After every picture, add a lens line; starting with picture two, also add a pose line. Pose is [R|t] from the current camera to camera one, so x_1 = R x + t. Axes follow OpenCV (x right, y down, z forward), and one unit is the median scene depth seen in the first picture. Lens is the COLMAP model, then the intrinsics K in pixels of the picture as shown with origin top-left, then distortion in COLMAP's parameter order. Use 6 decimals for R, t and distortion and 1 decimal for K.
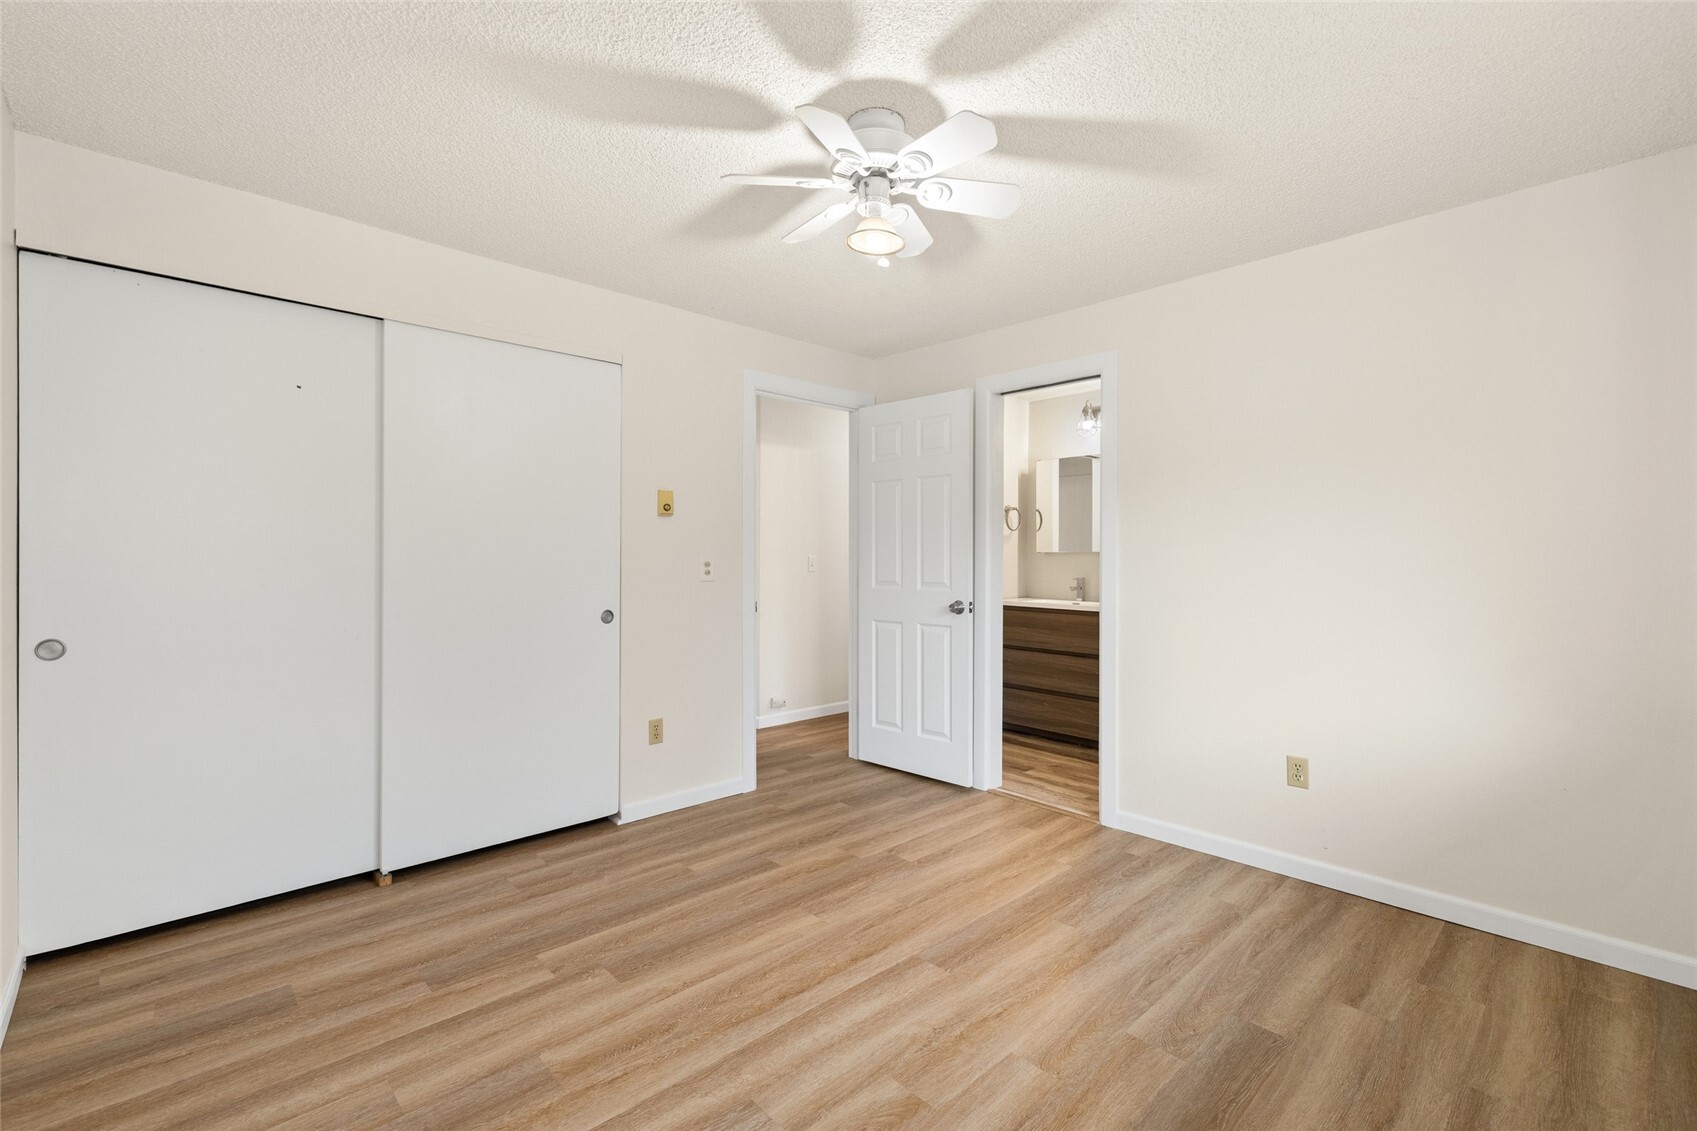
lens RADIAL K [[730.1, 0, 853.5], [0, 730.1, 554.4], [0, 0, 1]] dist [-0.000244, 0.000035]
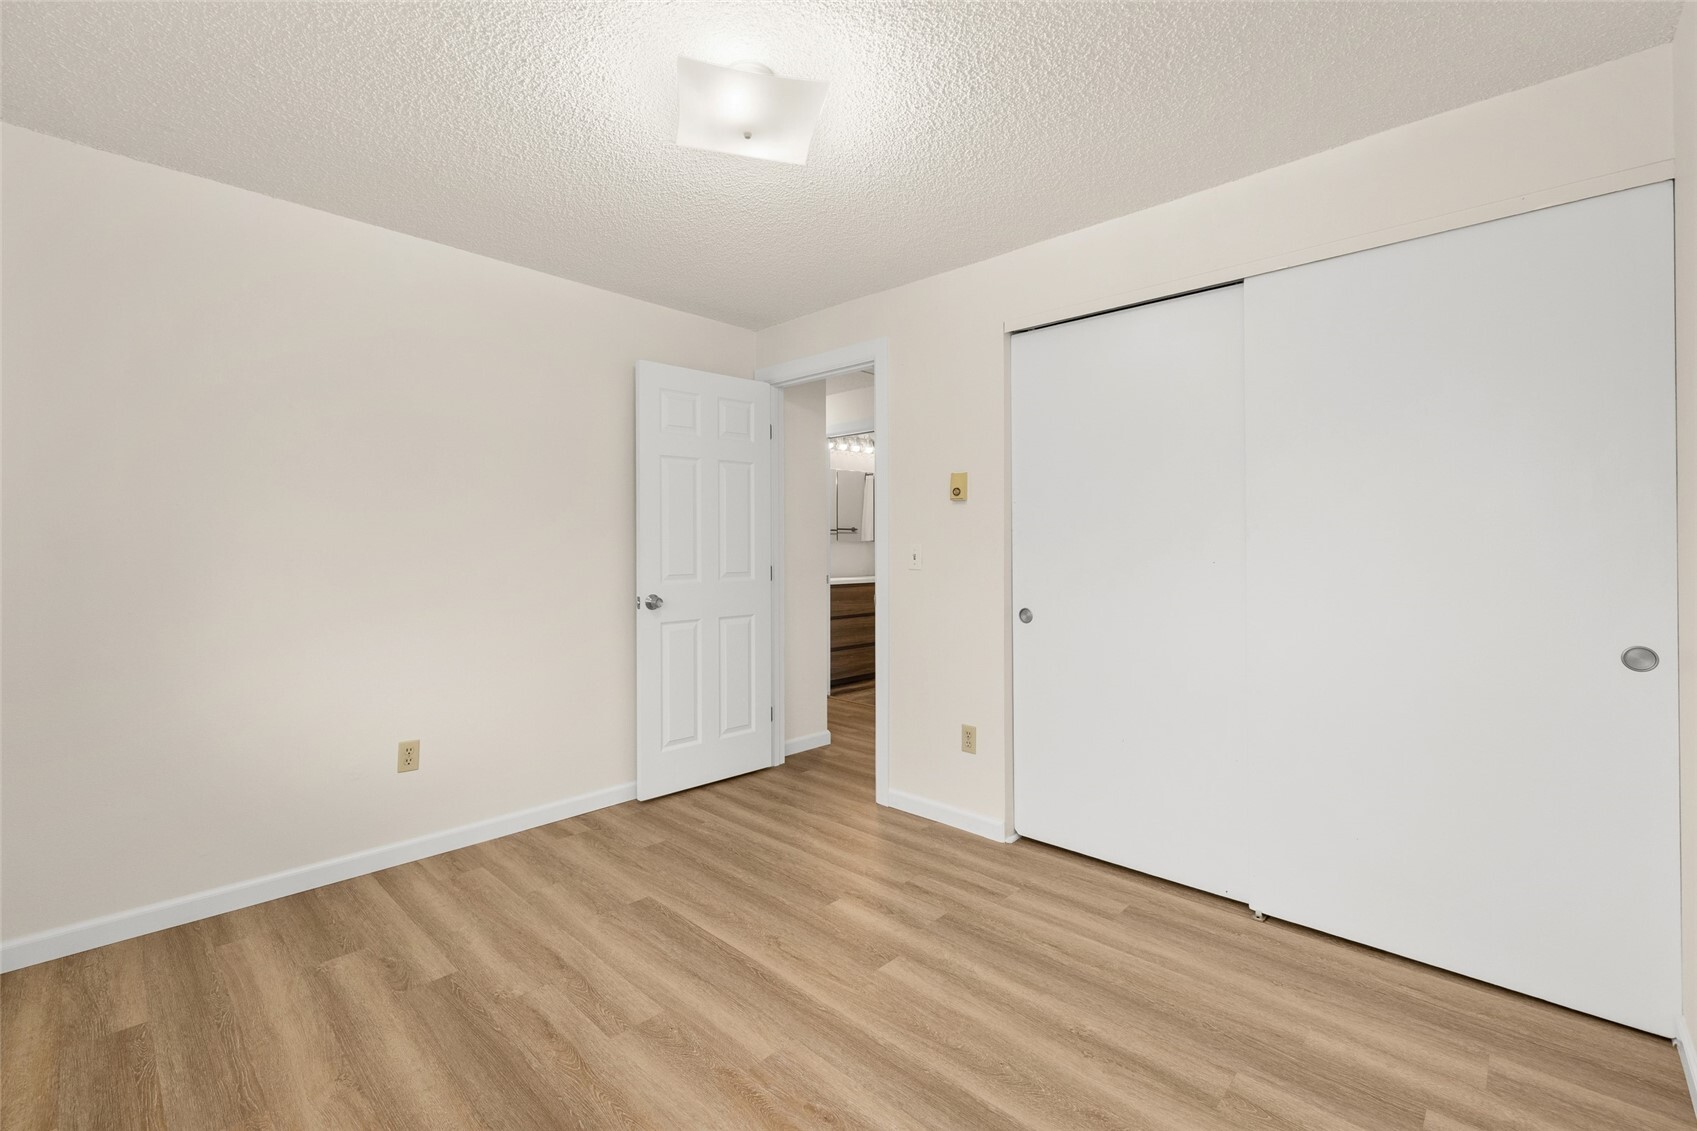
lens RADIAL K [[730.1, 0, 853.5], [0, 730.1, 554.4], [0, 0, 1]] dist [-0.000244, 0.000035]
pose [[-0.043821, -0.018763, 0.998863, -1.426531], [-0.000766, 0.999824, 0.018748, -0.003517], [-0.999039, 0.000057, -0.043827, 1.448352]]
